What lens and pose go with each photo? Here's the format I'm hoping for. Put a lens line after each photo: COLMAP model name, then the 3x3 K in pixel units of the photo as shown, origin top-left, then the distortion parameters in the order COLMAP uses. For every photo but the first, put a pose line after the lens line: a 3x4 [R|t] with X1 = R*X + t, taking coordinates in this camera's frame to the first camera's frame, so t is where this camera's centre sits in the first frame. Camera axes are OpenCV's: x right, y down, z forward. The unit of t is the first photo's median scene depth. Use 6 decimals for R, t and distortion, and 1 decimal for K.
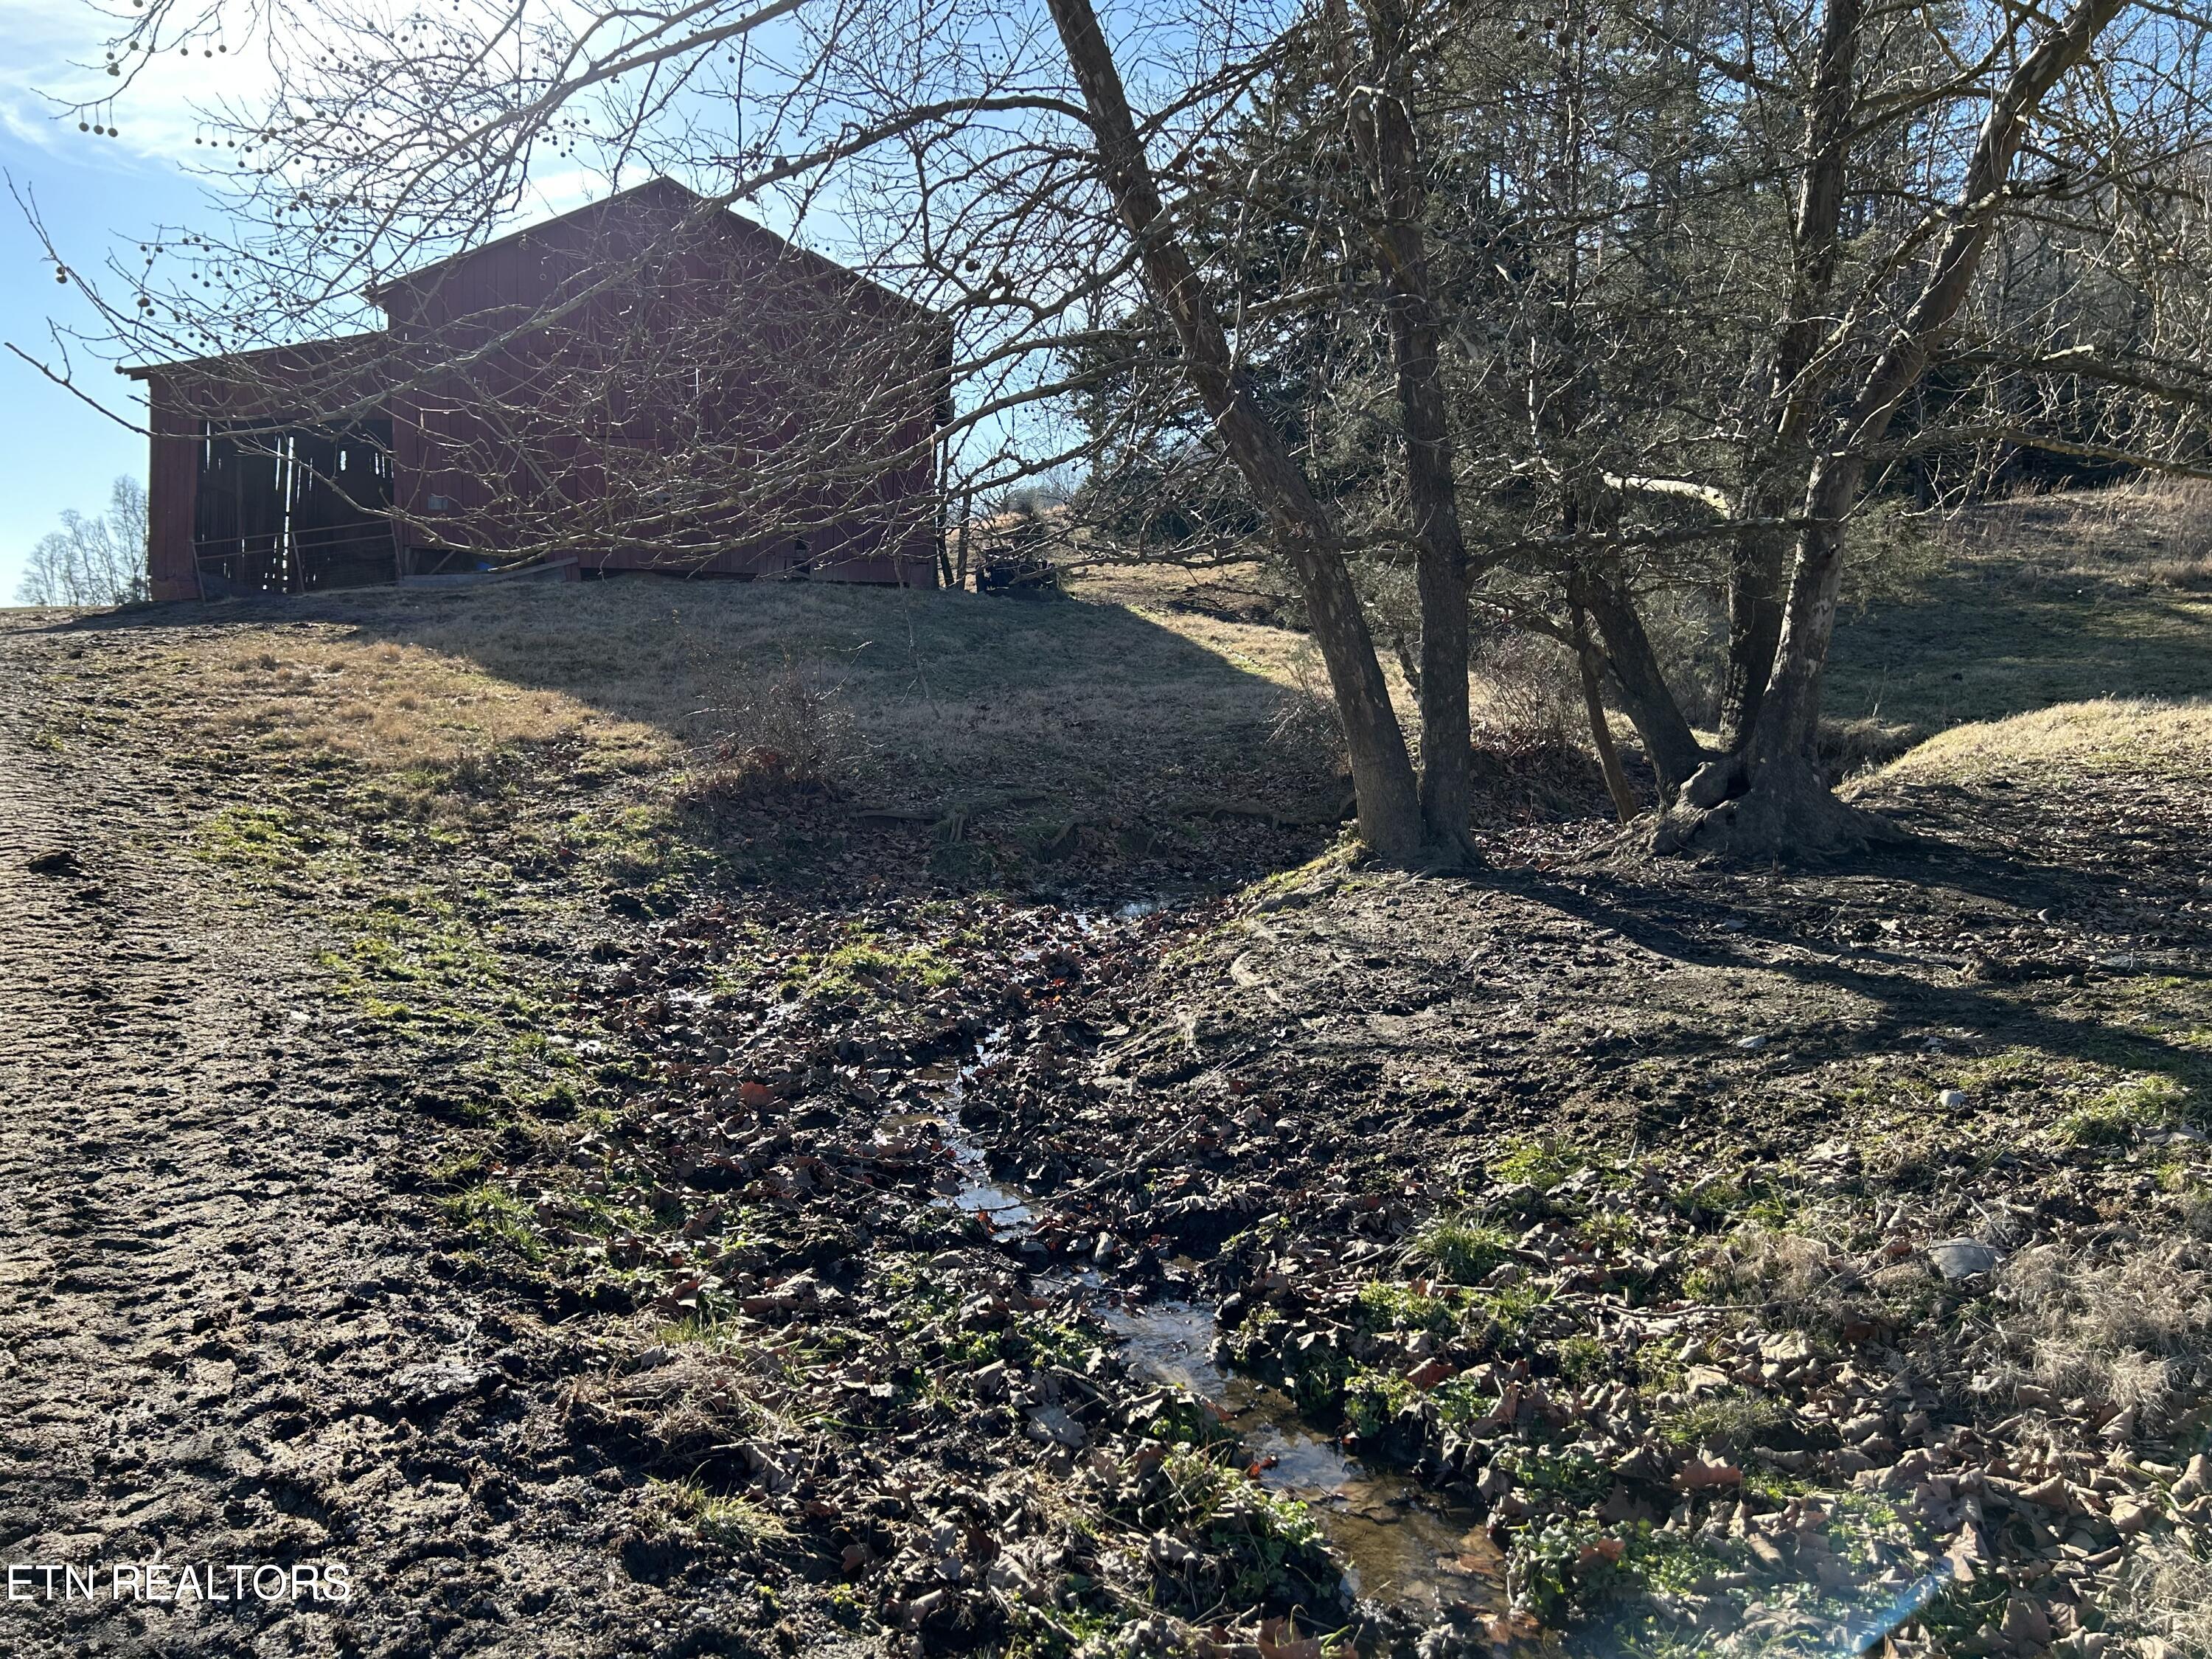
lens RADIAL K [[1665.2, 0, 1106.3], [0, 1665.2, 828.1], [0, 0, 1]] dist [0.001560, 0.000214]
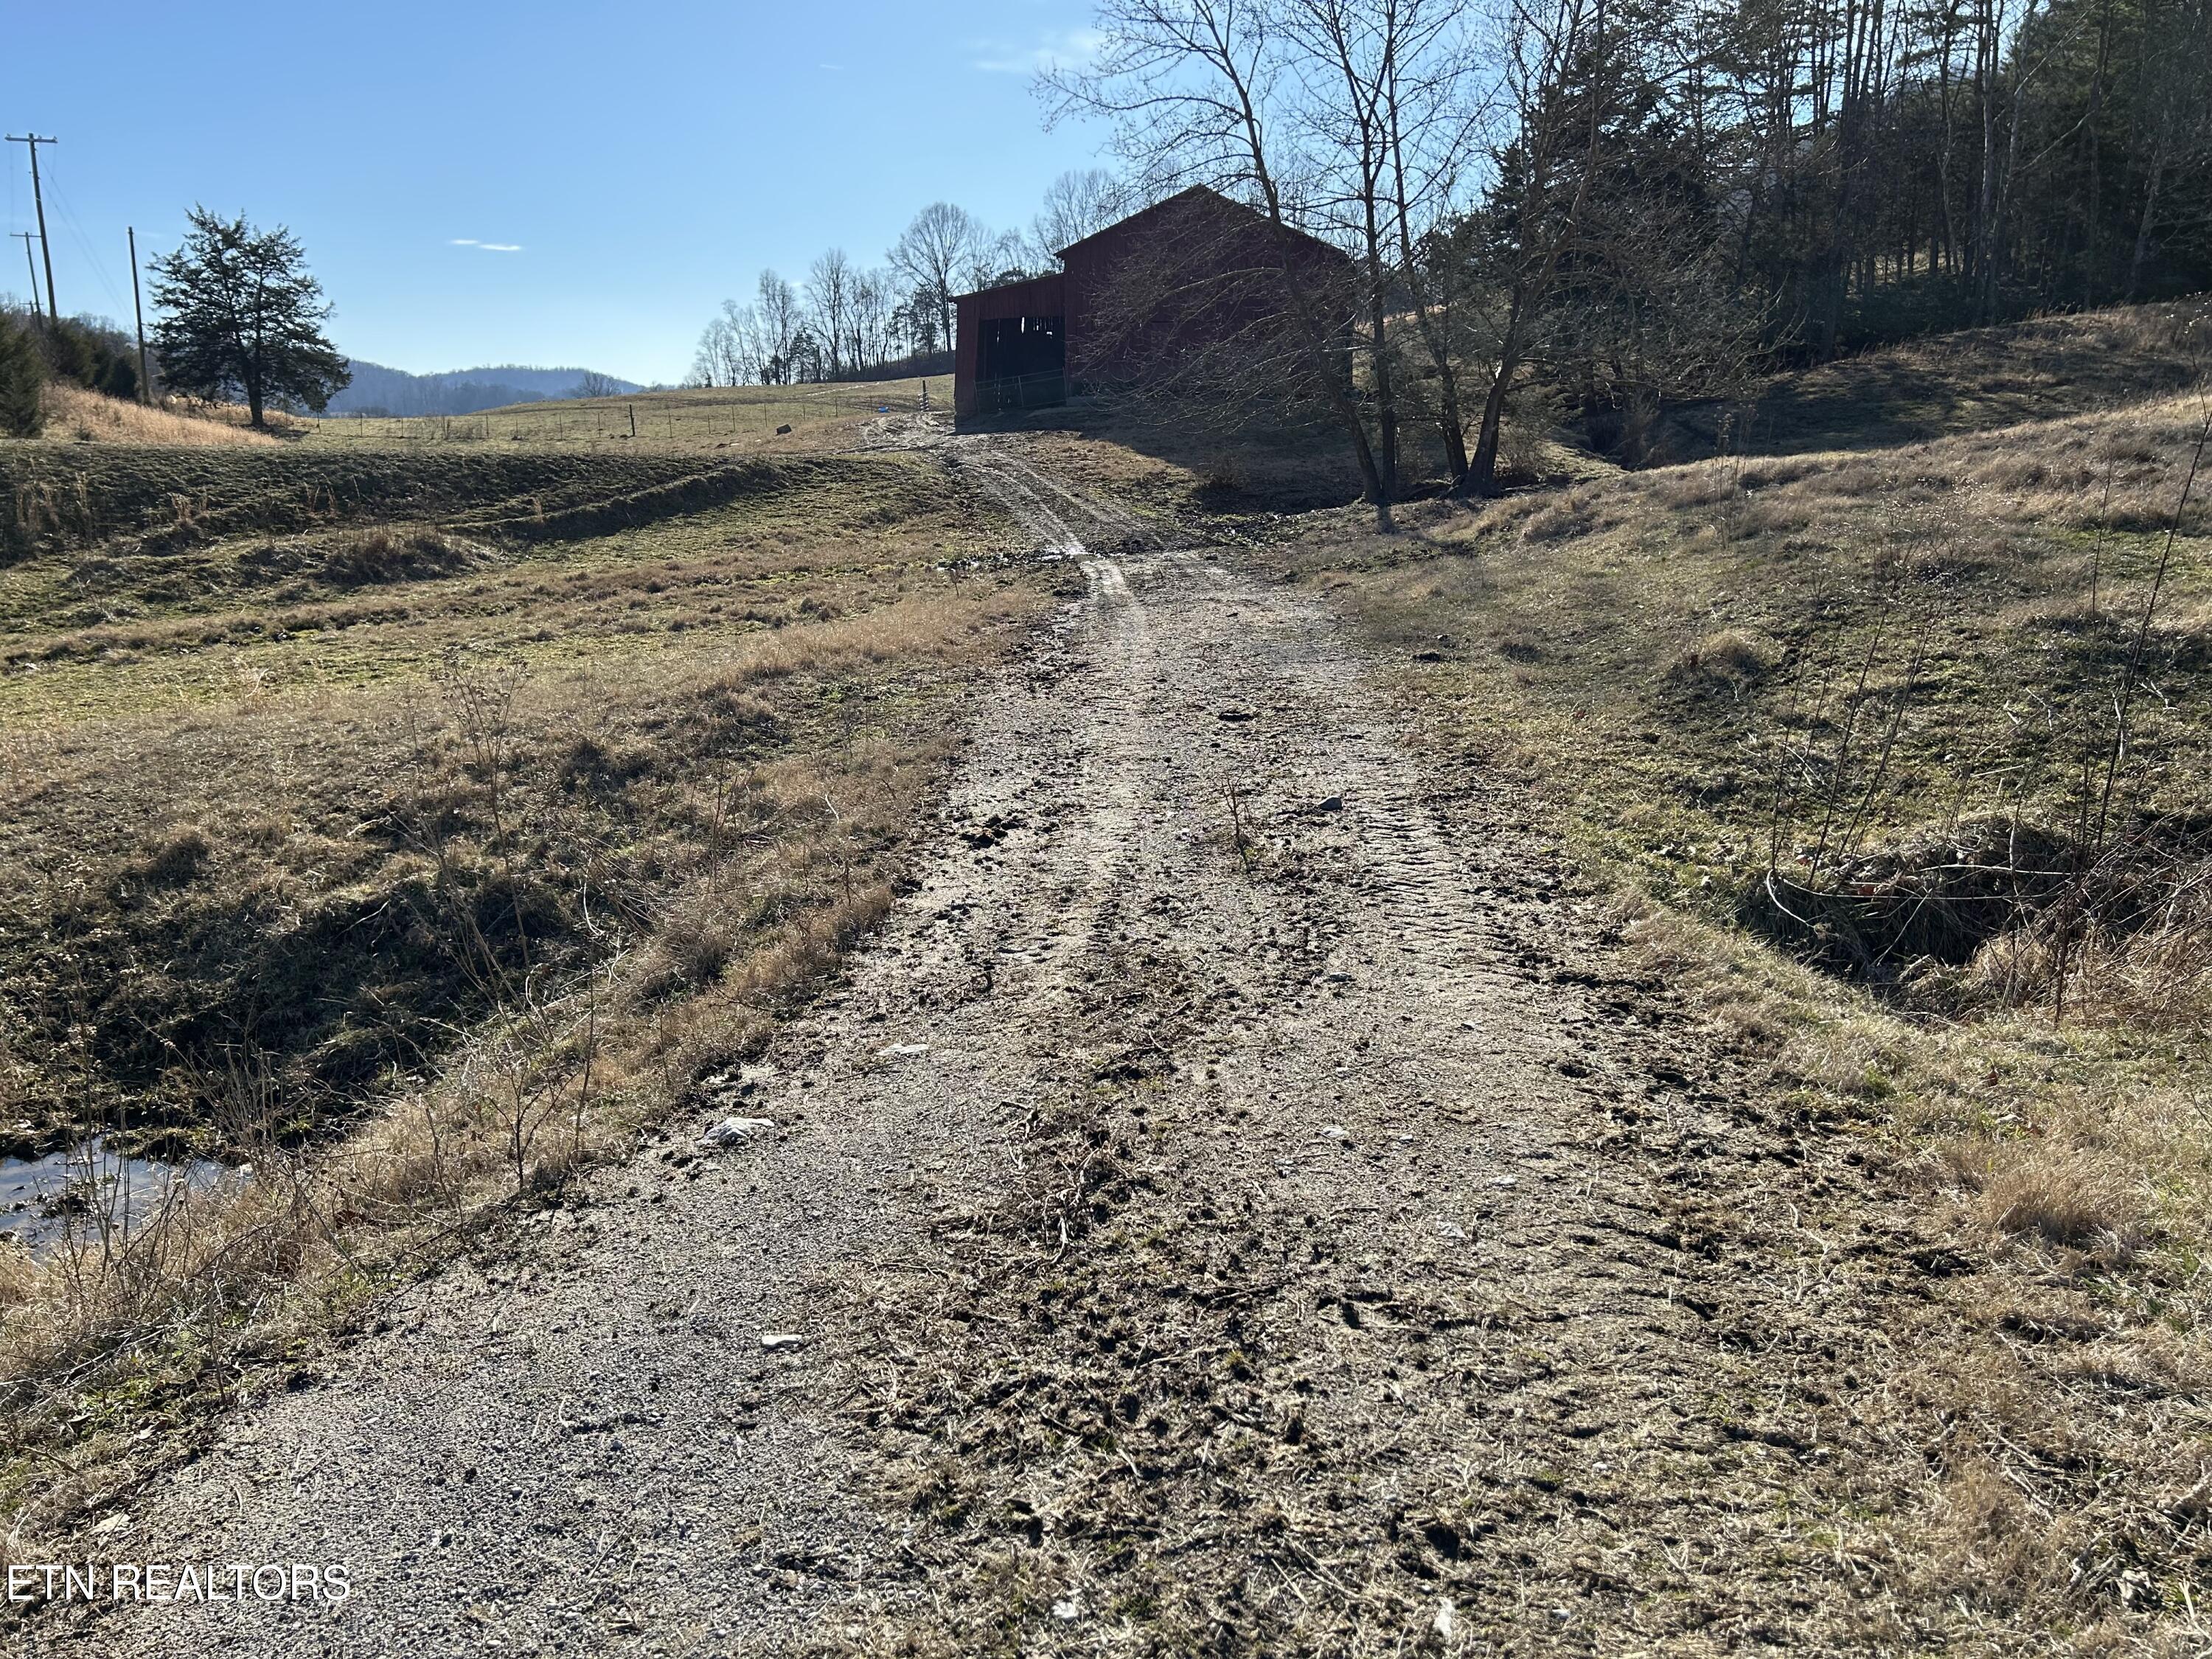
lens RADIAL K [[1665.2, 0, 1106.0], [0, 1665.2, 829.9], [0, 0, 1]] dist [0.001560, 0.000214]
pose [[0.952894, 0.057641, -0.297778, 0.598896], [-0.013030, 0.988649, 0.149675, 0.154527], [0.303025, -0.138744, 0.942829, -2.259438]]
